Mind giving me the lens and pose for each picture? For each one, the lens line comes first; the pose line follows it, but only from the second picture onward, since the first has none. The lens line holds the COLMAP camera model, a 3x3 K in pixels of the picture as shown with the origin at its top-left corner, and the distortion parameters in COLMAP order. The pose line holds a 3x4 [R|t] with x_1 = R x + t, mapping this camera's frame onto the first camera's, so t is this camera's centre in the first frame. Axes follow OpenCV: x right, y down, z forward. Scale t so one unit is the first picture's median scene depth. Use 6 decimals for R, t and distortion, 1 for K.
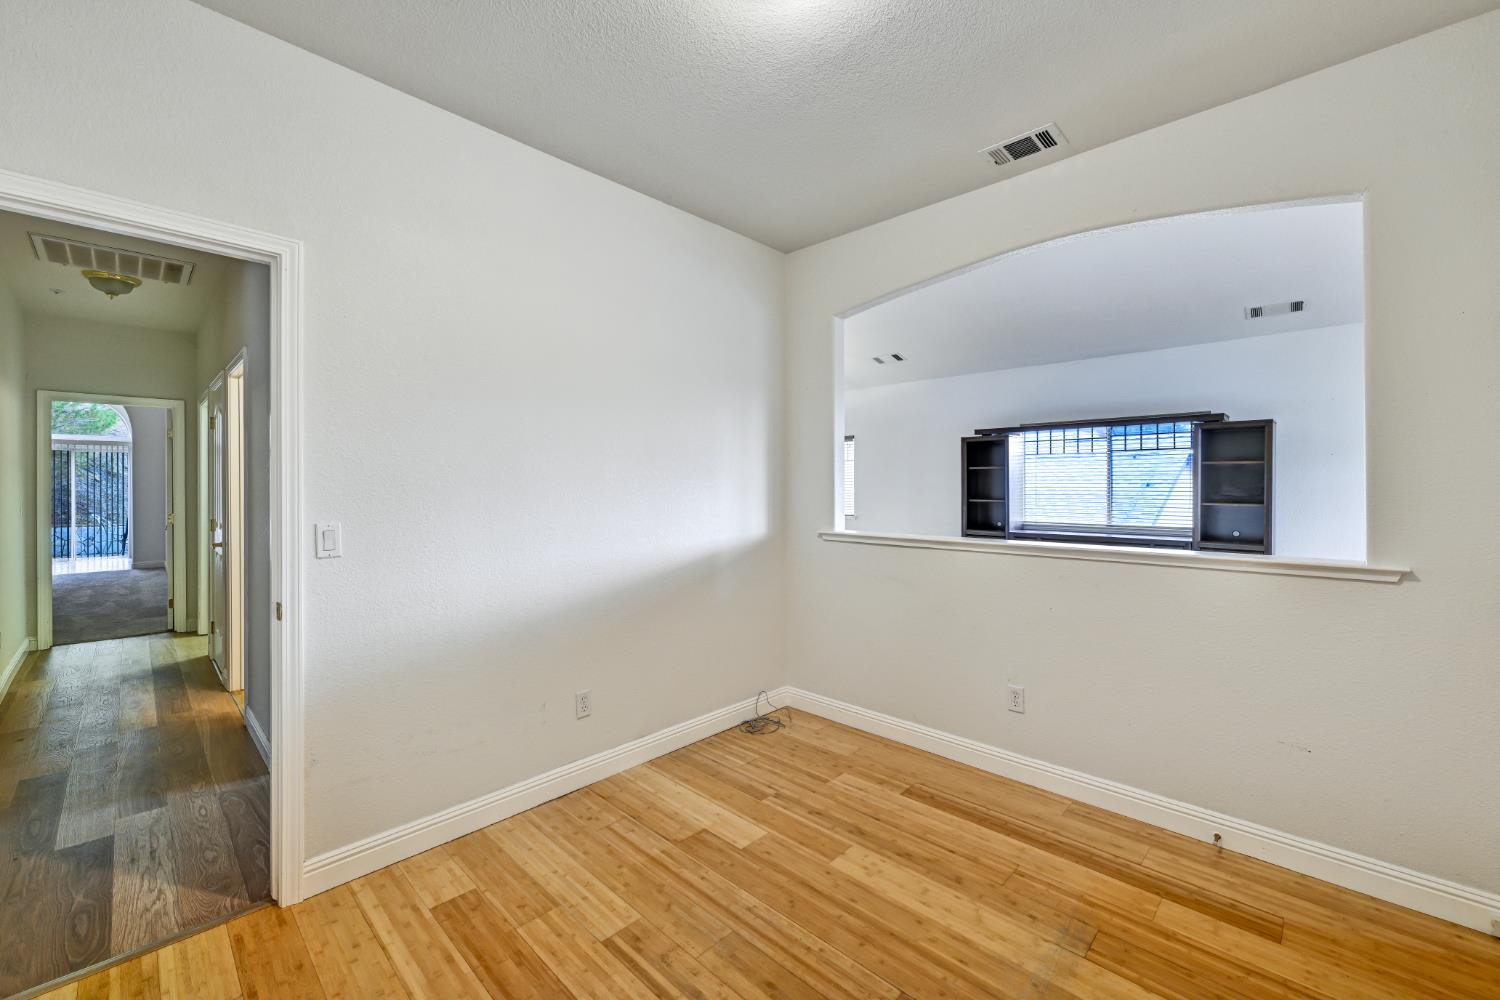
lens RADIAL K [[604.6, 0, 757.4], [0, 604.6, 492.9], [0, 0, 1]] dist [0.000803, 0.000302]
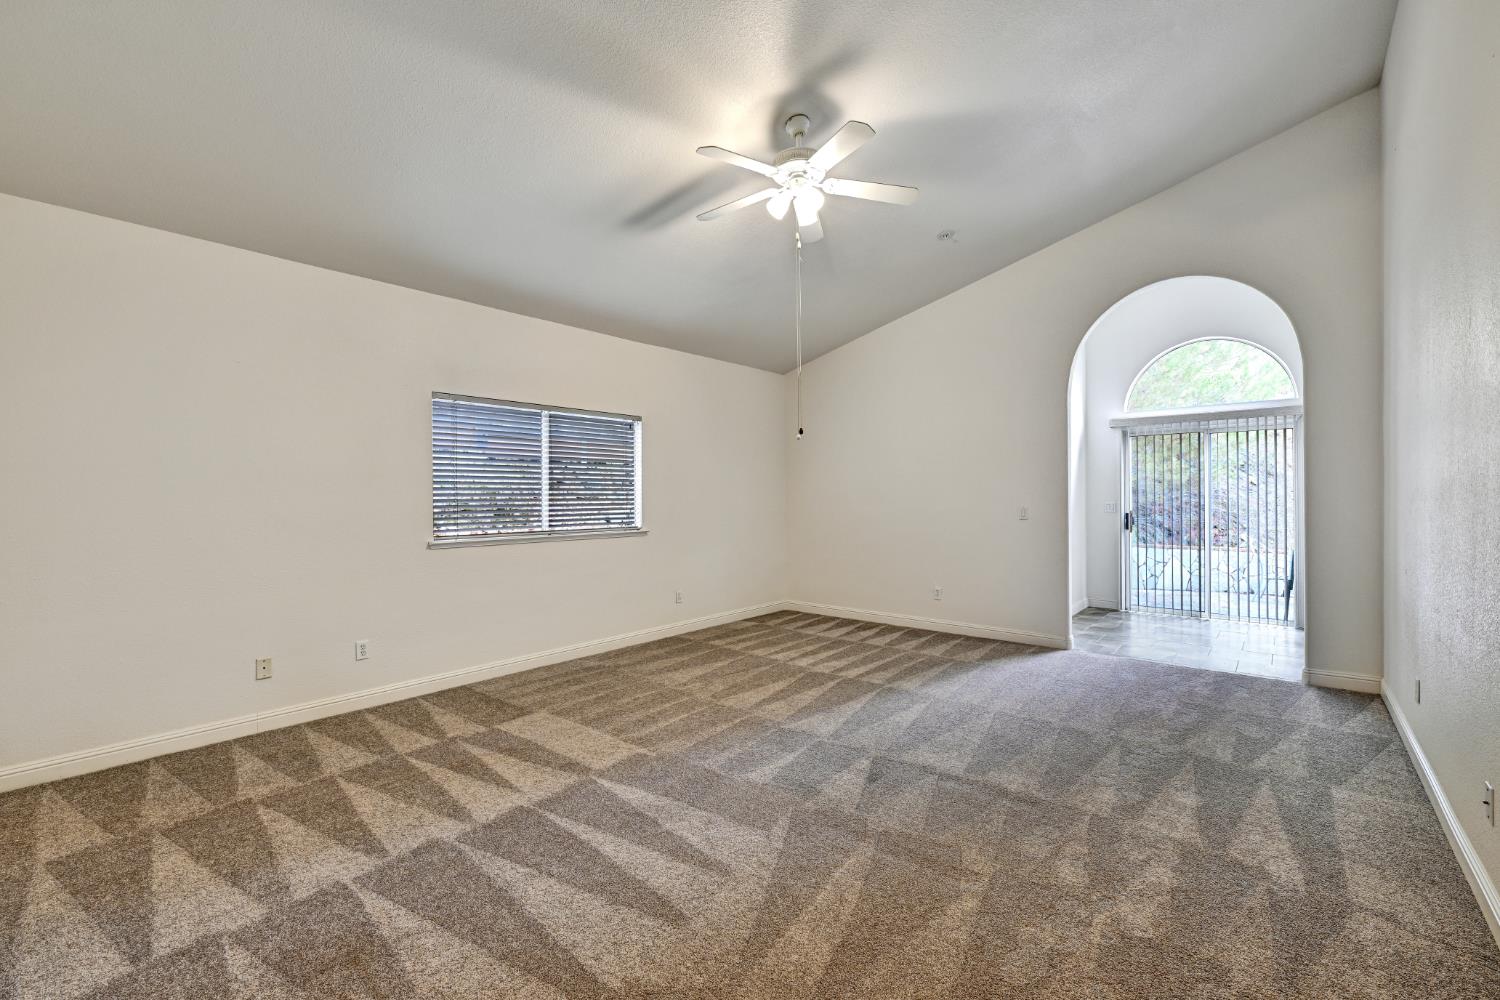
lens RADIAL K [[604.6, 0, 757.4], [0, 604.6, 492.9], [0, 0, 1]] dist [0.000803, 0.000302]
pose [[0.038783, -0.012142, -0.999174, -0.444759], [0.000388, 0.999926, -0.012136, -0.001776], [0.999248, 0.000083, 0.038785, 0.429004]]
